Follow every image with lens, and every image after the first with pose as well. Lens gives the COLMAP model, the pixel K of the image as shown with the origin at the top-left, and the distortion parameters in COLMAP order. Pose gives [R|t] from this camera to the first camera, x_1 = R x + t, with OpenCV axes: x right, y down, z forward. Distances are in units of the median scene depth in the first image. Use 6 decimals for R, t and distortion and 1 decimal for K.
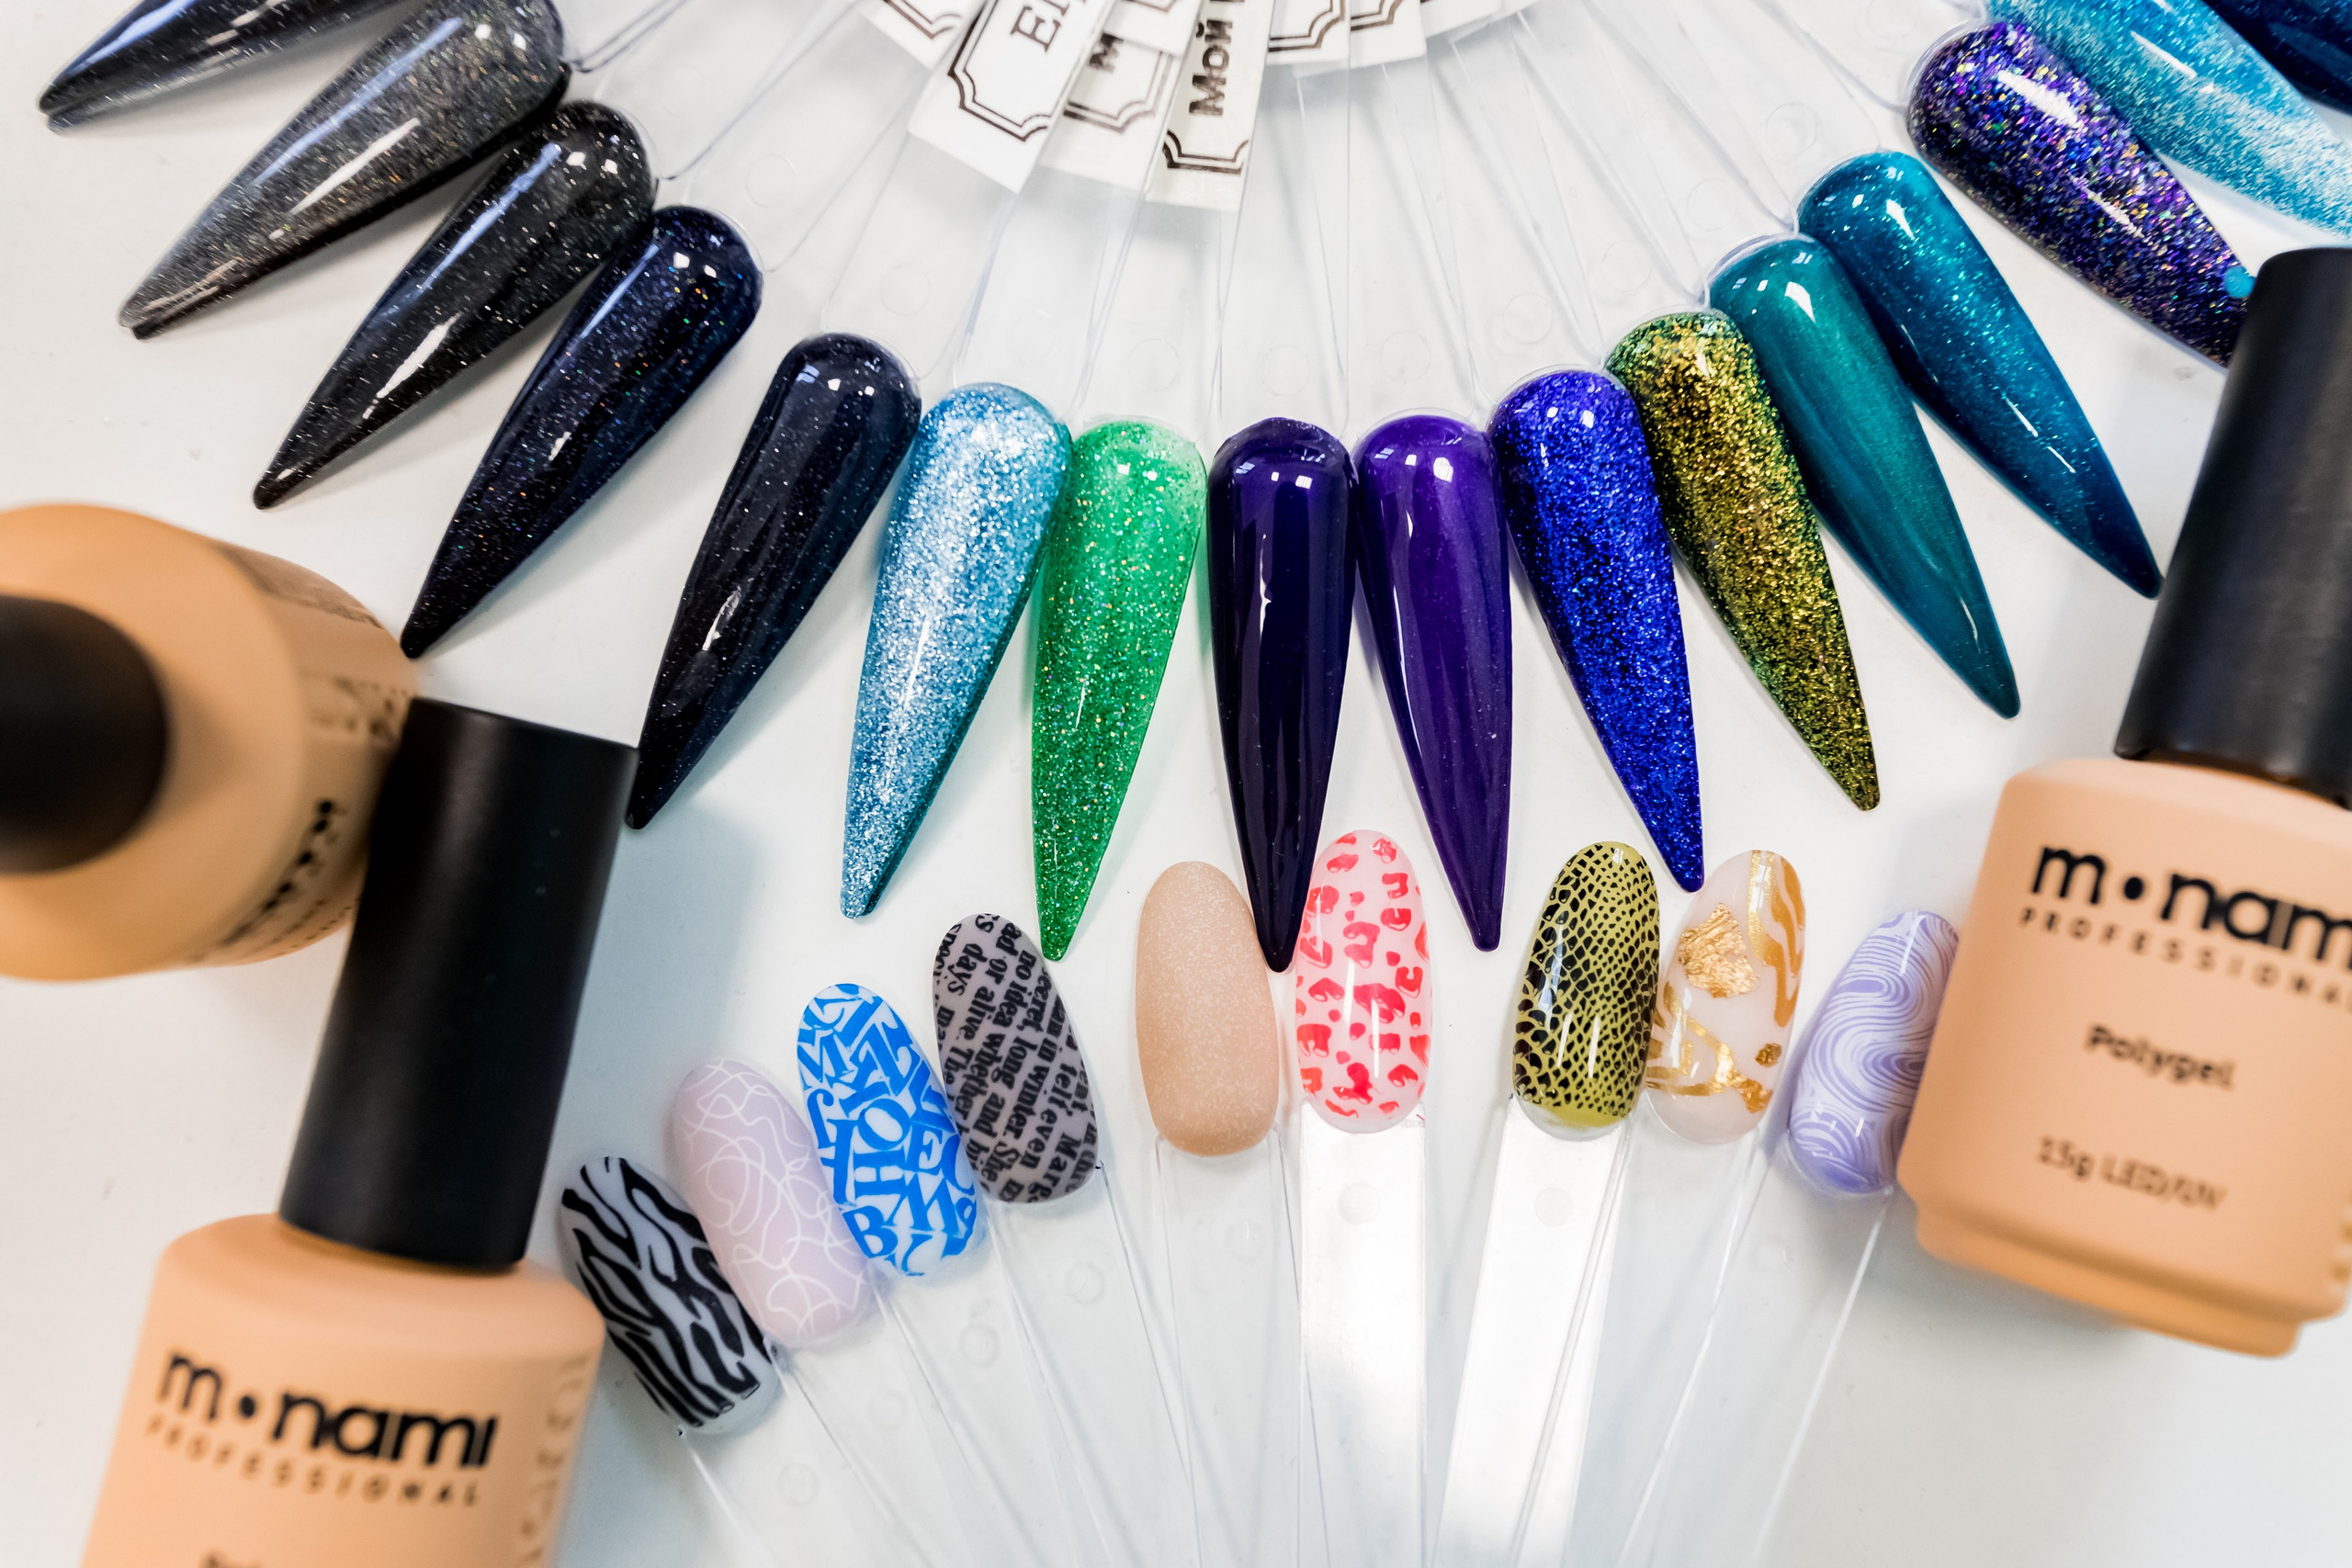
lens RADIAL K [[2689.0, 0, 1176.0], [0, 2689.0, 784.0], [0, 0, 1]] dist [-0.006523, -0.021585]
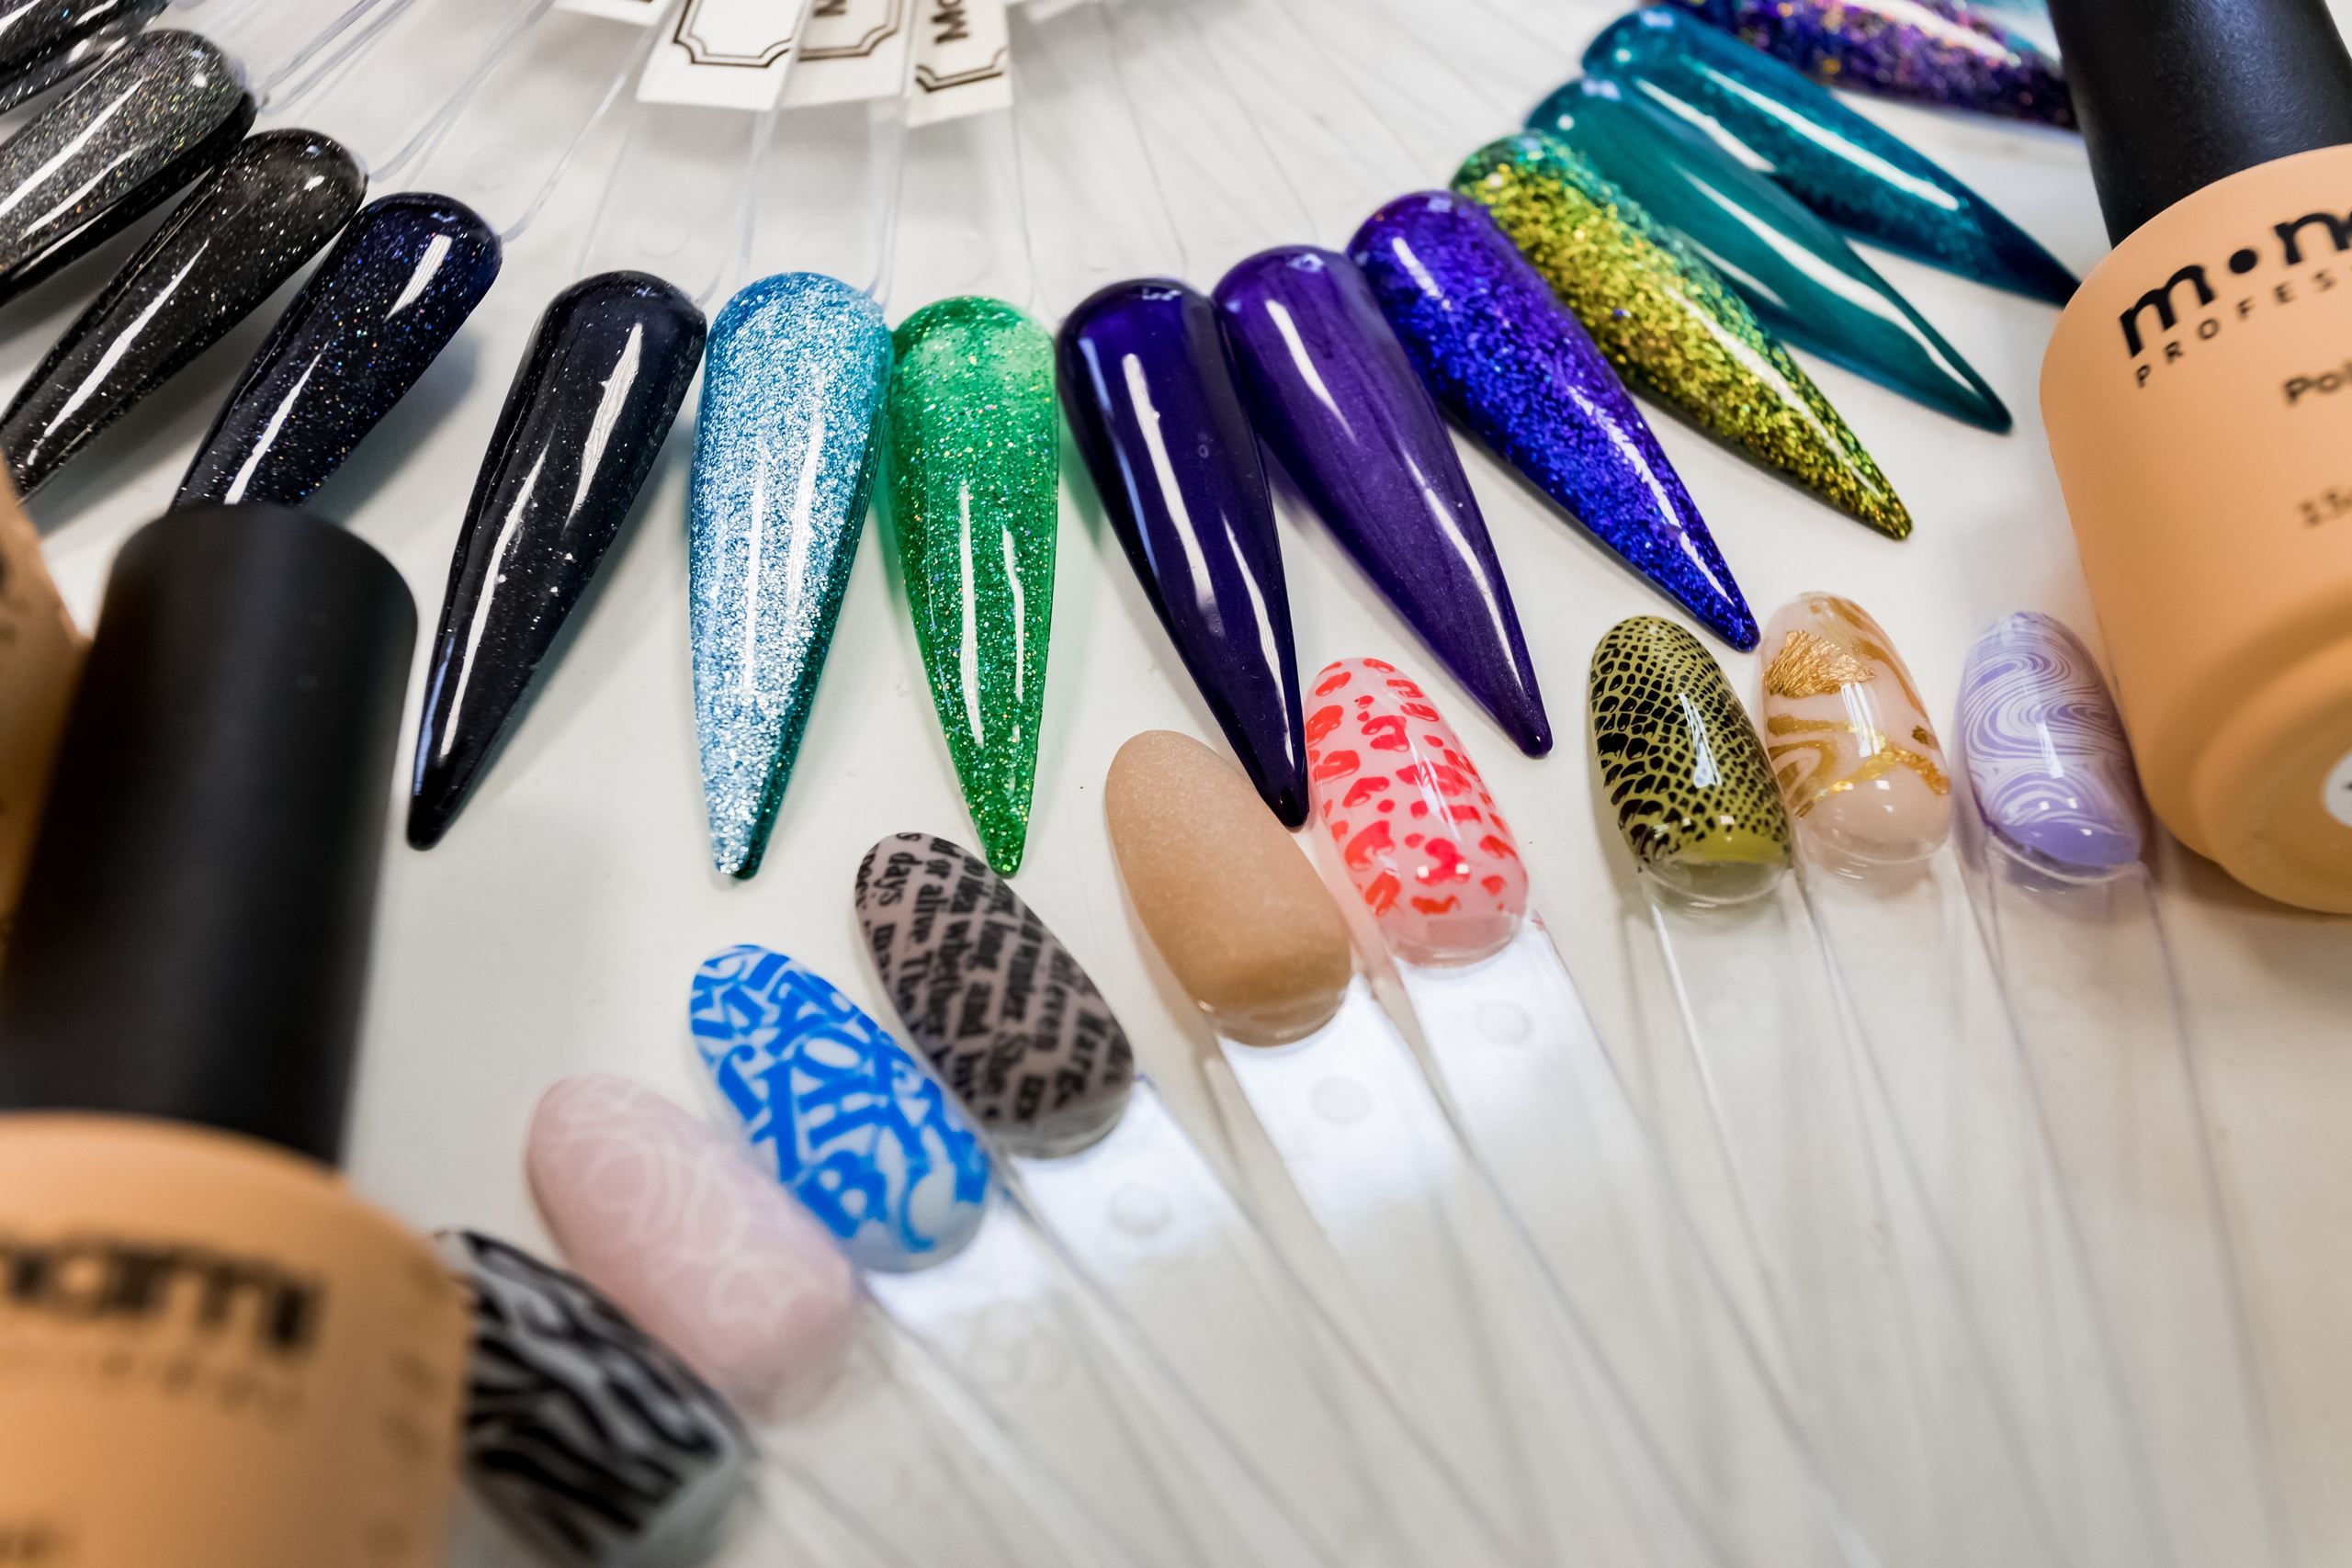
lens RADIAL K [[2658.3, 0, 1176.0], [0, 2658.3, 784.0], [0, 0, 1]] dist [-0.003522, 0.040867]
pose [[0.960810, -0.200342, 0.191593, -0.140983], [0.274493, 0.784097, -0.556638, 0.483212], [-0.038709, 0.587414, 0.808361, 0.388946]]
